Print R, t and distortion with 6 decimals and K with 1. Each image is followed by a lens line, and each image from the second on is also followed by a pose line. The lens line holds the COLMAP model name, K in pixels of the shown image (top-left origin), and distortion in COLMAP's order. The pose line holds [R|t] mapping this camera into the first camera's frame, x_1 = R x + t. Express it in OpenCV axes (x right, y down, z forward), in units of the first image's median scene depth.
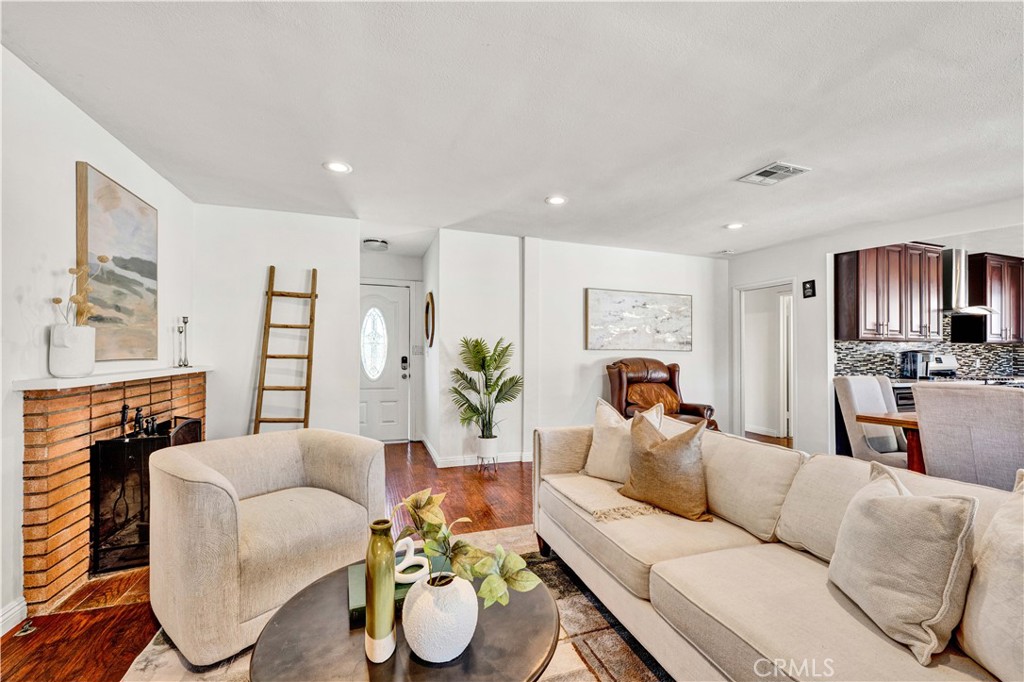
lens RADIAL K [[415.2, 0, 549.9], [0, 415.2, 350.4], [0, 0, 1]] dist [-0.000441, -0.000053]
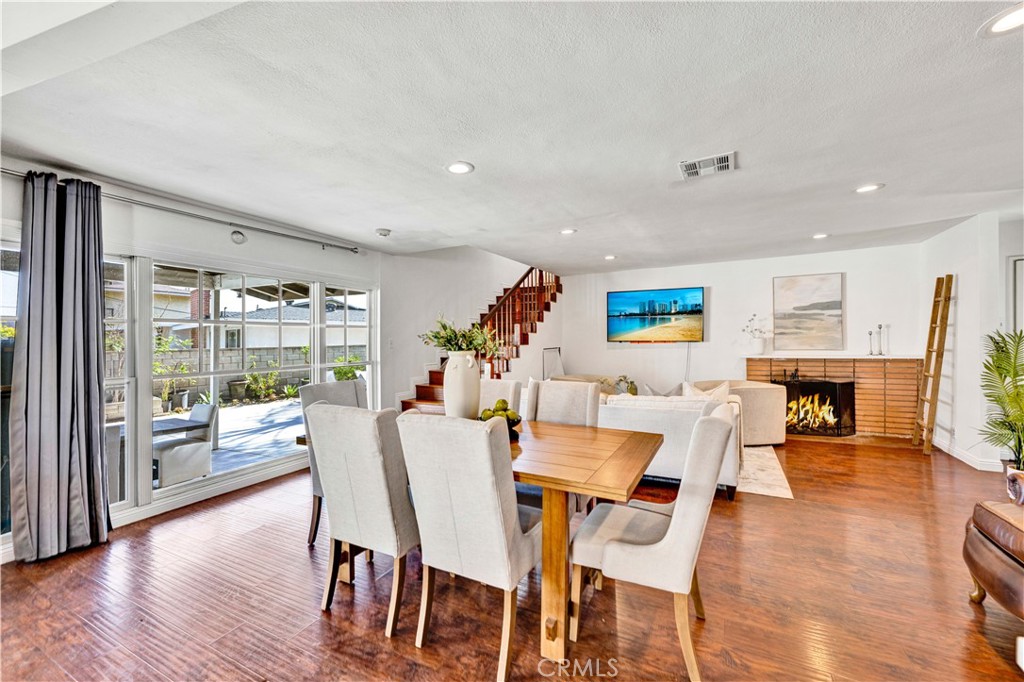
lens RADIAL K [[428.2, 0, 512.0], [0, 428.2, 341.0], [0, 0, 1]] dist [-0.000729, 0.000003]
pose [[-0.729581, -0.000476, -0.683894, 1.527367], [0.005099, 0.999968, -0.006136, -0.016570], [0.683876, -0.007963, -0.729555, 1.385362]]
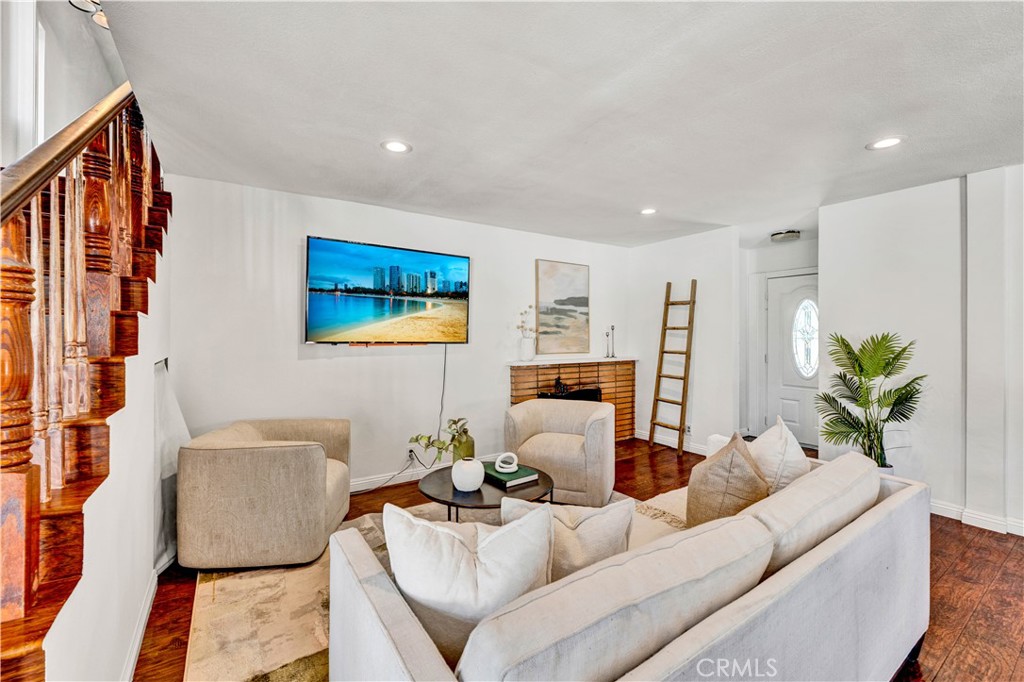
lens RADIAL K [[428.2, 0, 512.0], [0, 428.2, 341.0], [0, 0, 1]] dist [-0.000729, 0.000003]
pose [[0.240224, 0.002197, -0.970715, 0.699042], [0.003447, 0.999989, 0.003116, -0.033155], [0.970711, -0.004095, 0.240213, 0.259884]]
